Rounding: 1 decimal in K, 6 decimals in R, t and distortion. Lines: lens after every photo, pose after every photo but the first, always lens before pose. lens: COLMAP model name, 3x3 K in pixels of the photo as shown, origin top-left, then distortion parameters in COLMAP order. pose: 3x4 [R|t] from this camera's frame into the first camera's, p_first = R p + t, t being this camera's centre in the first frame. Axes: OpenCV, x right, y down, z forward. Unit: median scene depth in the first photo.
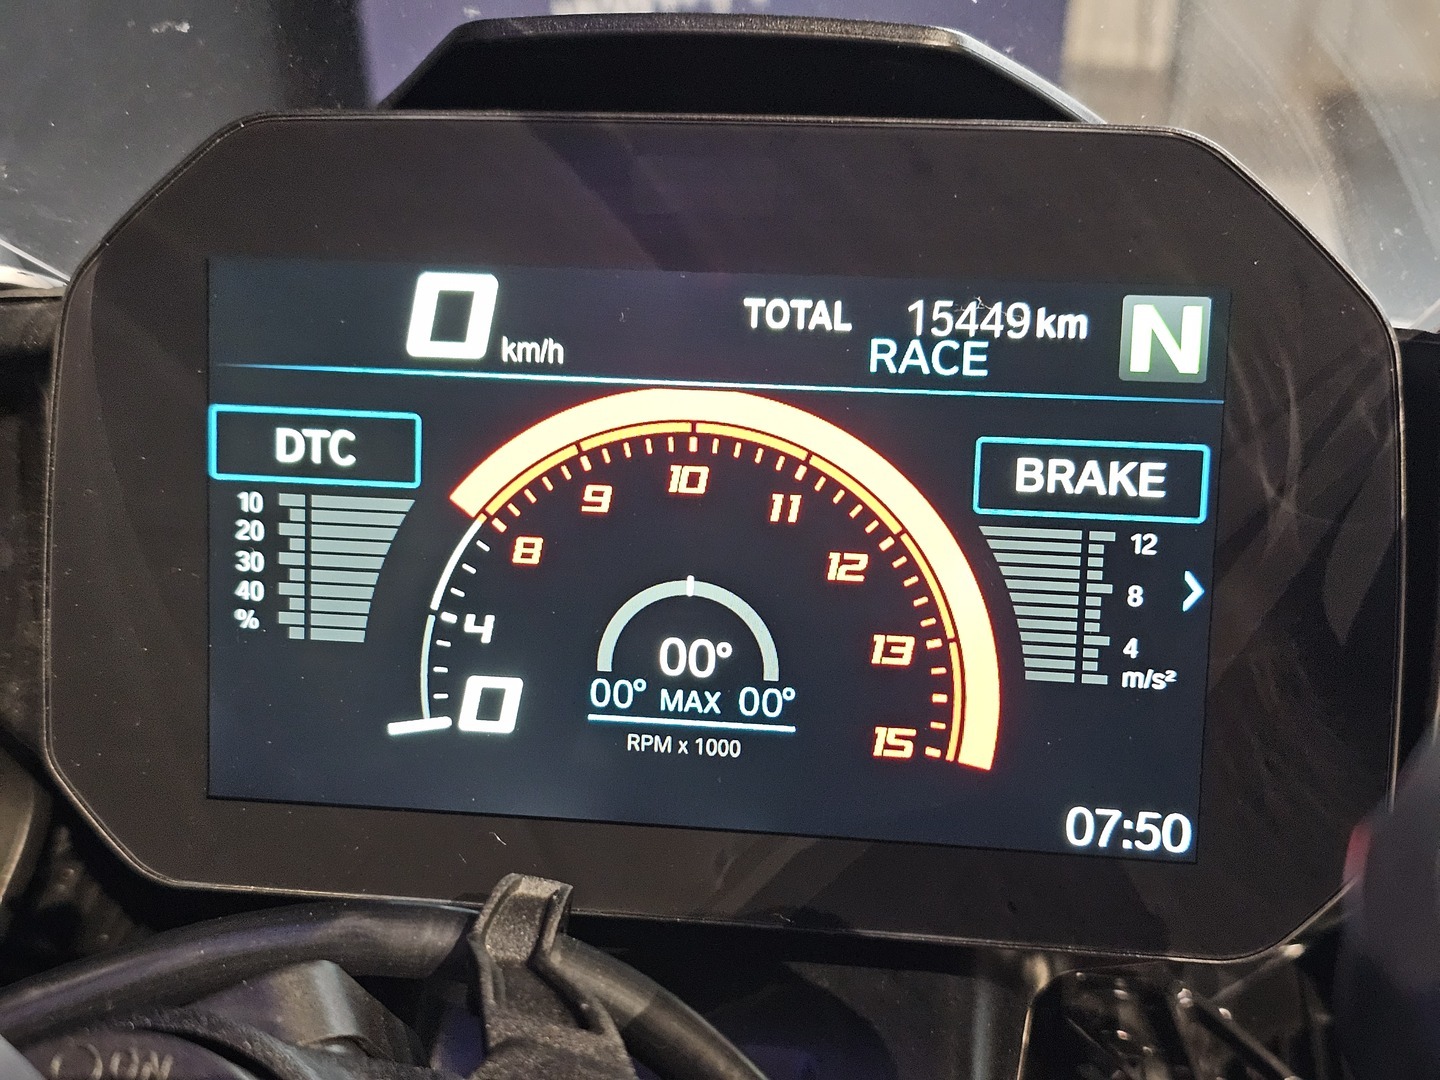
lens RADIAL K [[1926.5, 0, 721.7], [0, 1926.5, 545.7], [0, 0, 1]] dist [0.068838, 0.000000]
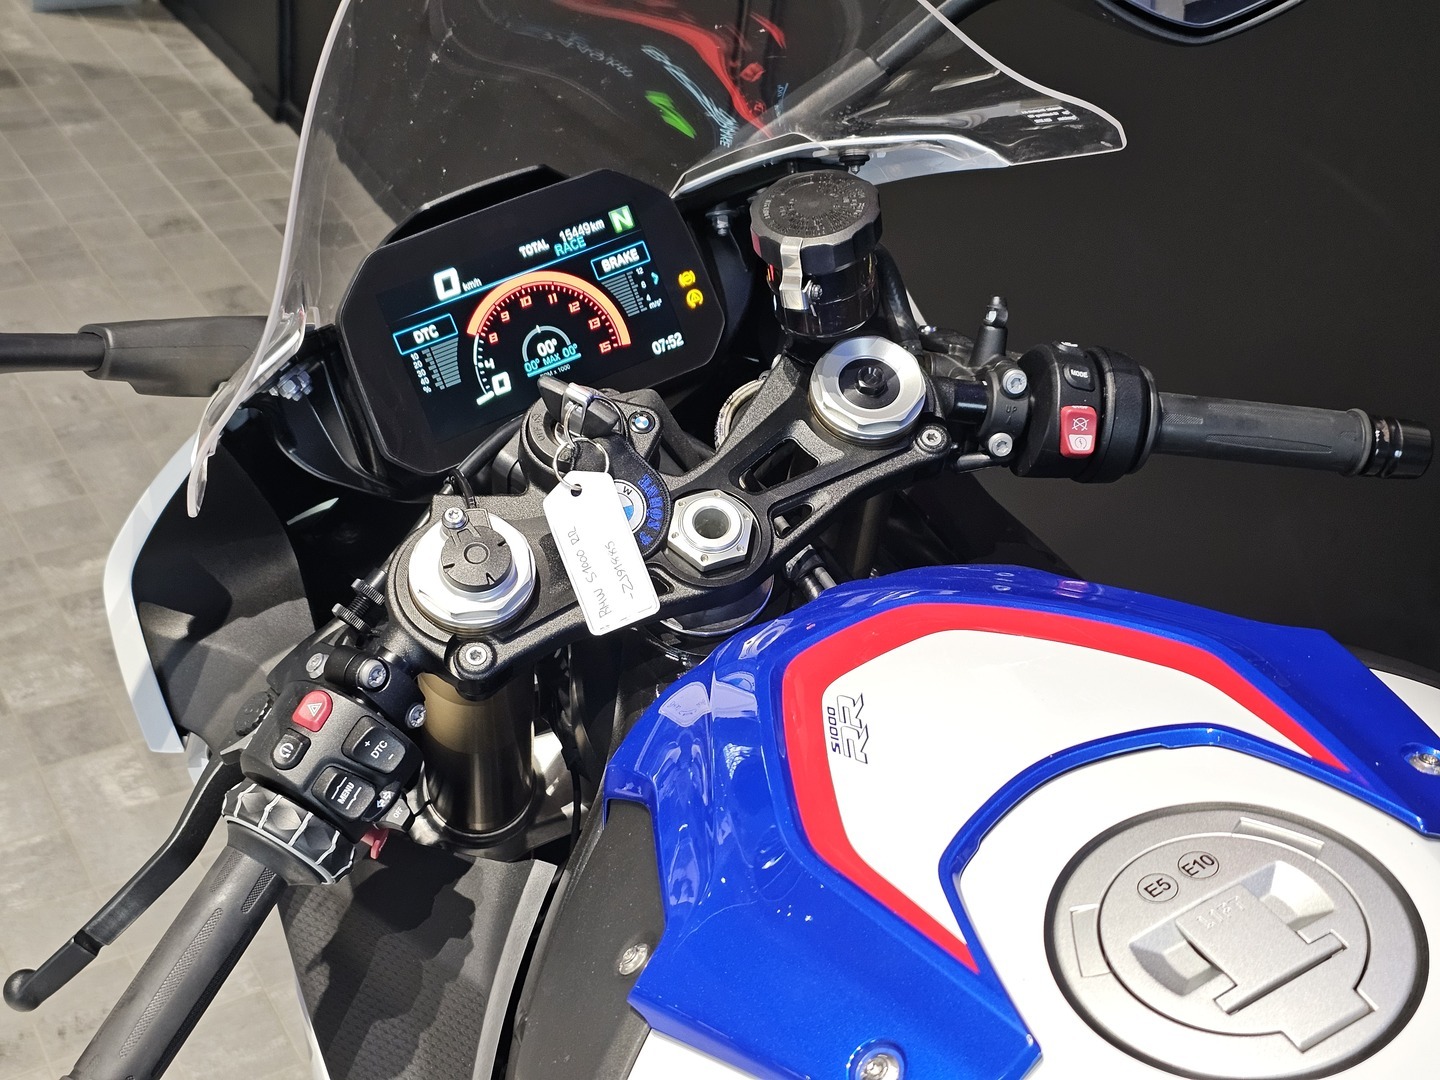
lens RADIAL K [[1926.5, 0, 724.7], [0, 1926.5, 539.8], [0, 0, 1]] dist [0.068838, 0.000000]
pose [[0.923770, -0.379662, -0.050054, 0.347828], [0.382729, 0.919737, 0.087193, 0.209398], [0.012932, -0.099703, 0.994933, -2.708862]]
